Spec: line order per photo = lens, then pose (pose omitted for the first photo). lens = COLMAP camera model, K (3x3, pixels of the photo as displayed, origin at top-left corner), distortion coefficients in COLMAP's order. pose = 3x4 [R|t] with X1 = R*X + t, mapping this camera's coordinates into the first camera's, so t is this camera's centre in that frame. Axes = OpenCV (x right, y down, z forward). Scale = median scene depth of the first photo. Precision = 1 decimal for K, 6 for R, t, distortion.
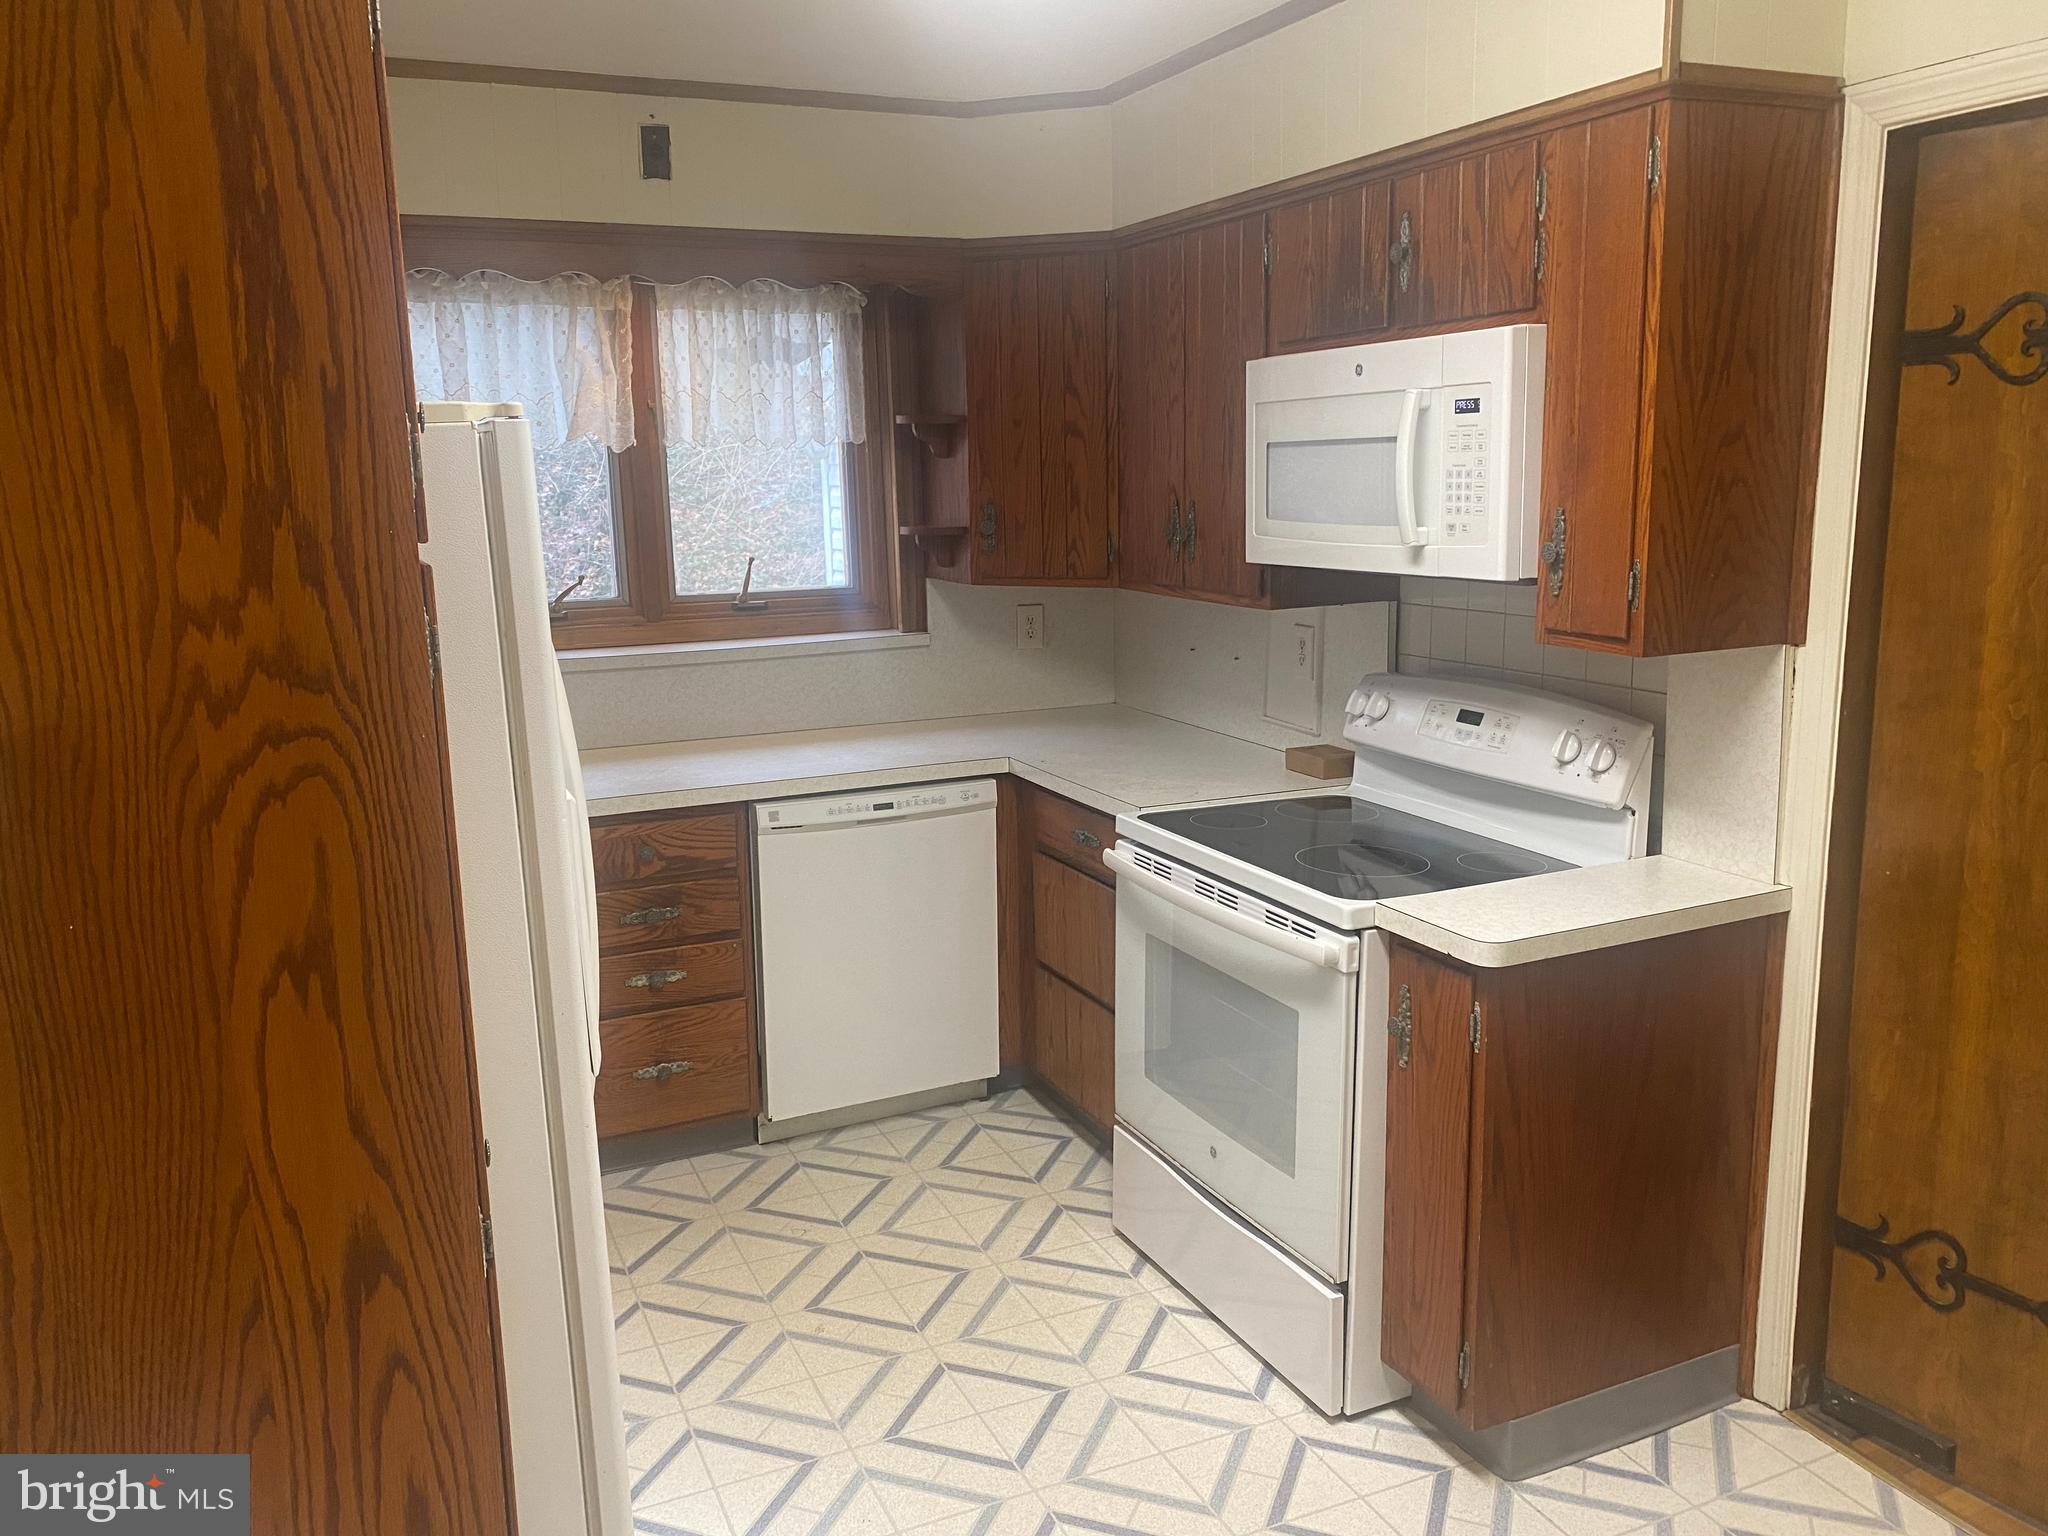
lens RADIAL K [[1572.4, 0, 1018.4], [0, 1572.4, 766.6], [0, 0, 1]] dist [0.038467, -0.039401]
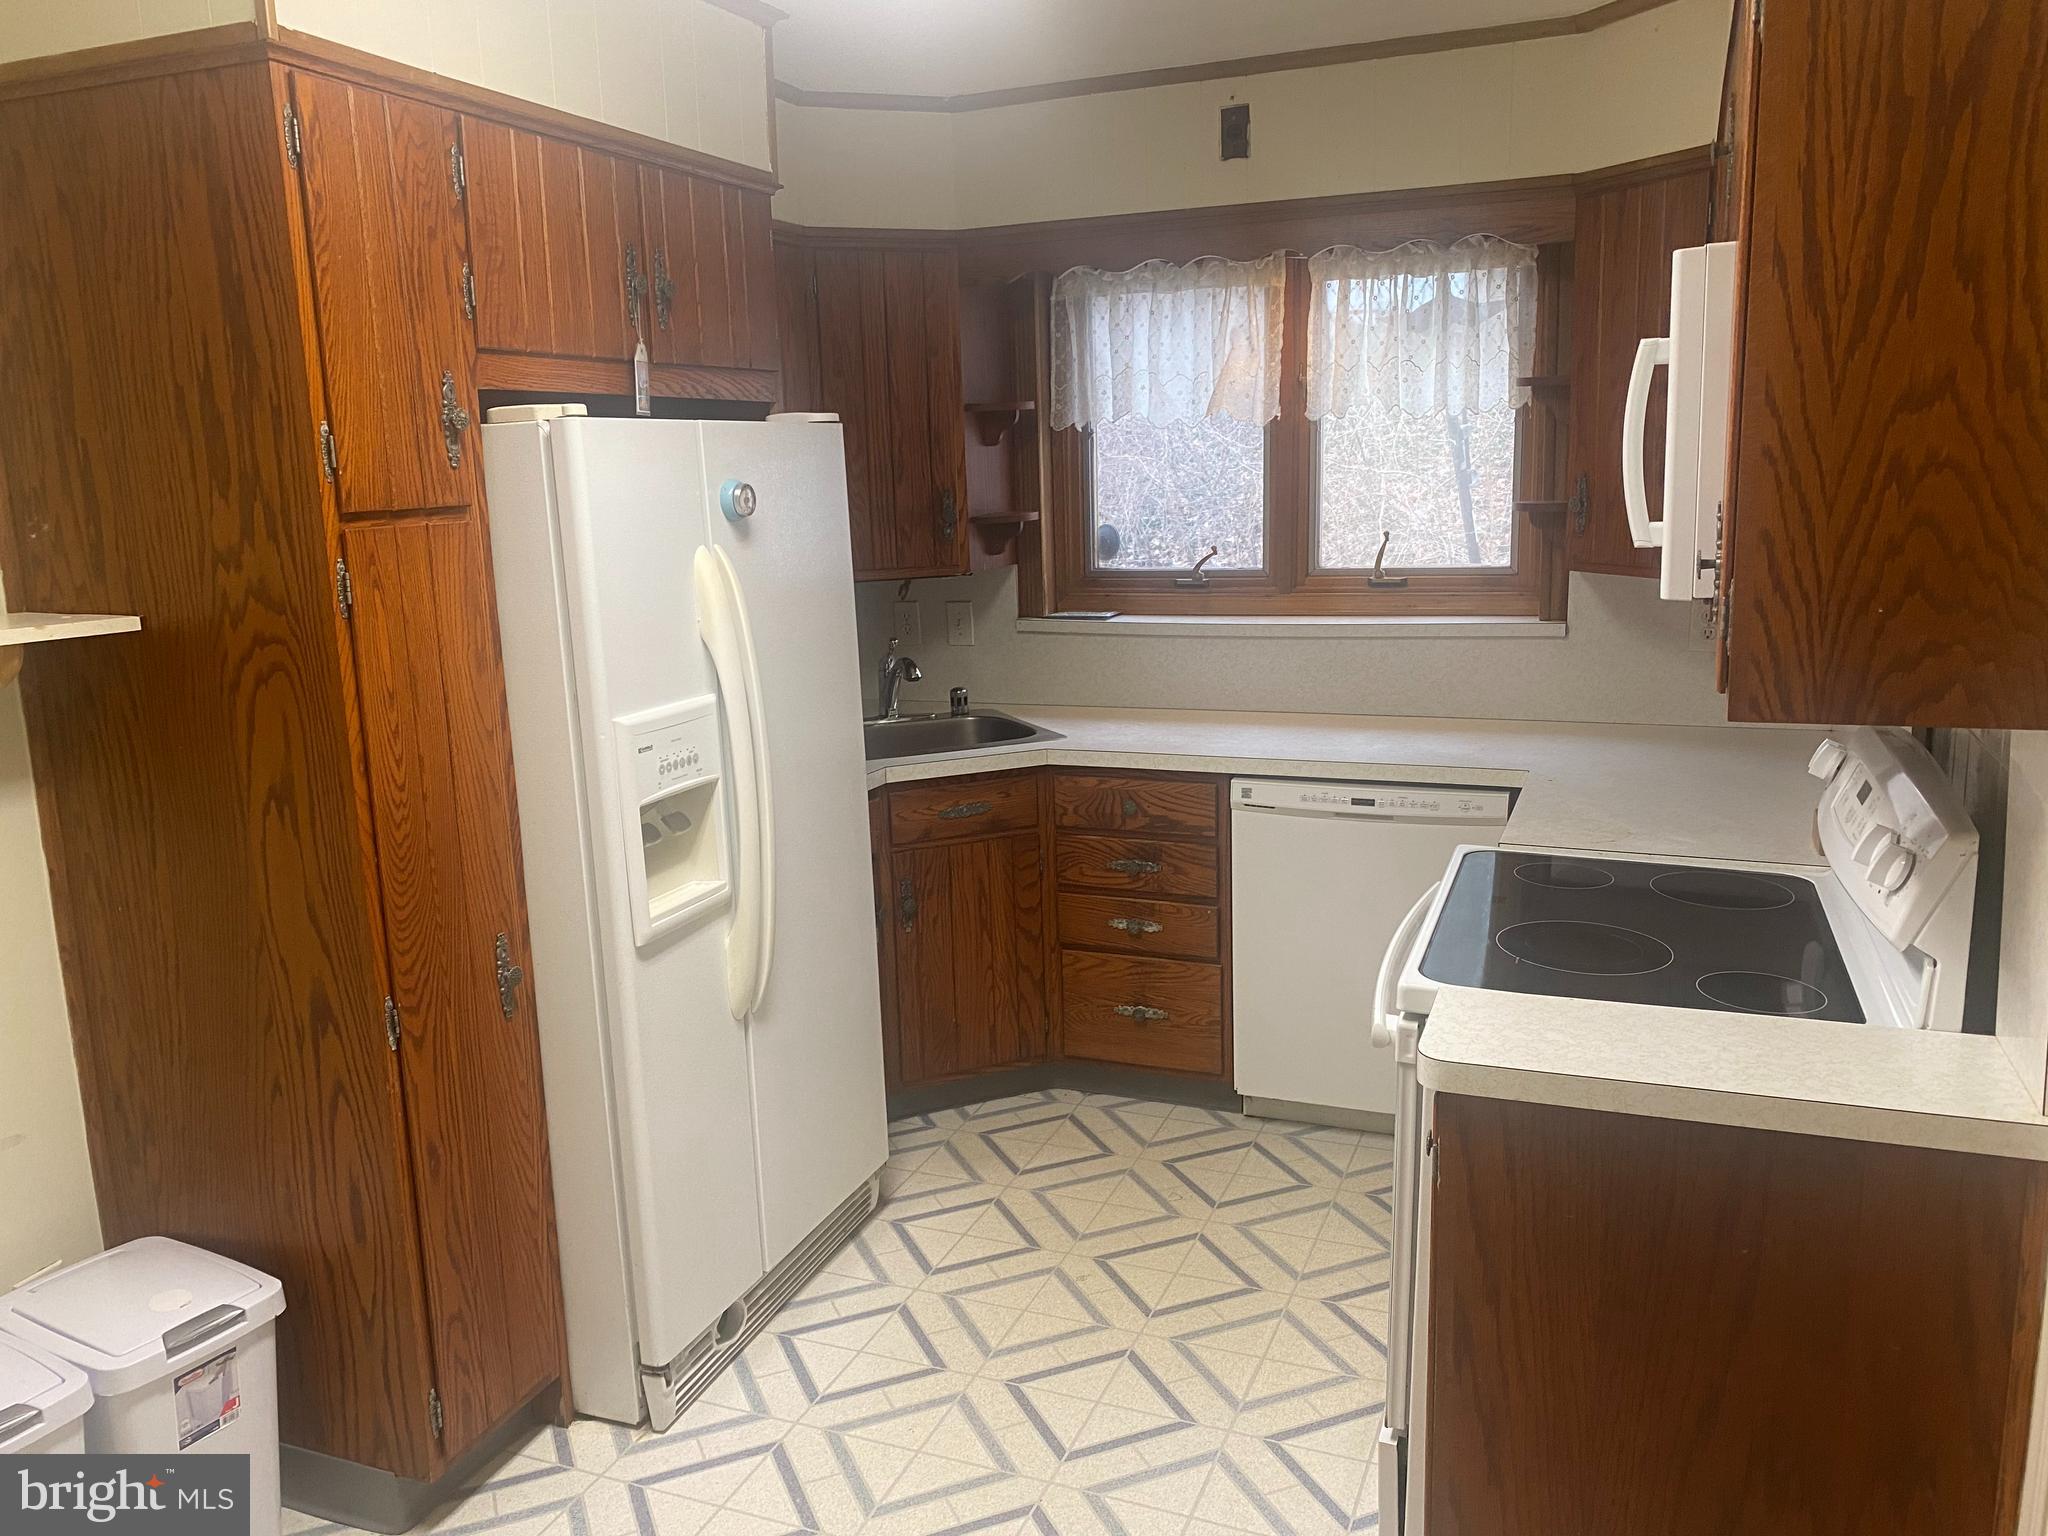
lens RADIAL K [[1572.4, 0, 1009.3], [0, 1572.4, 772.1], [0, 0, 1]] dist [0.038467, -0.039401]
pose [[0.684279, 0.143120, -0.715038, 0.457252], [-0.123187, 0.989146, 0.080097, -0.043069], [0.718740, 0.033275, 0.694482, 0.197942]]
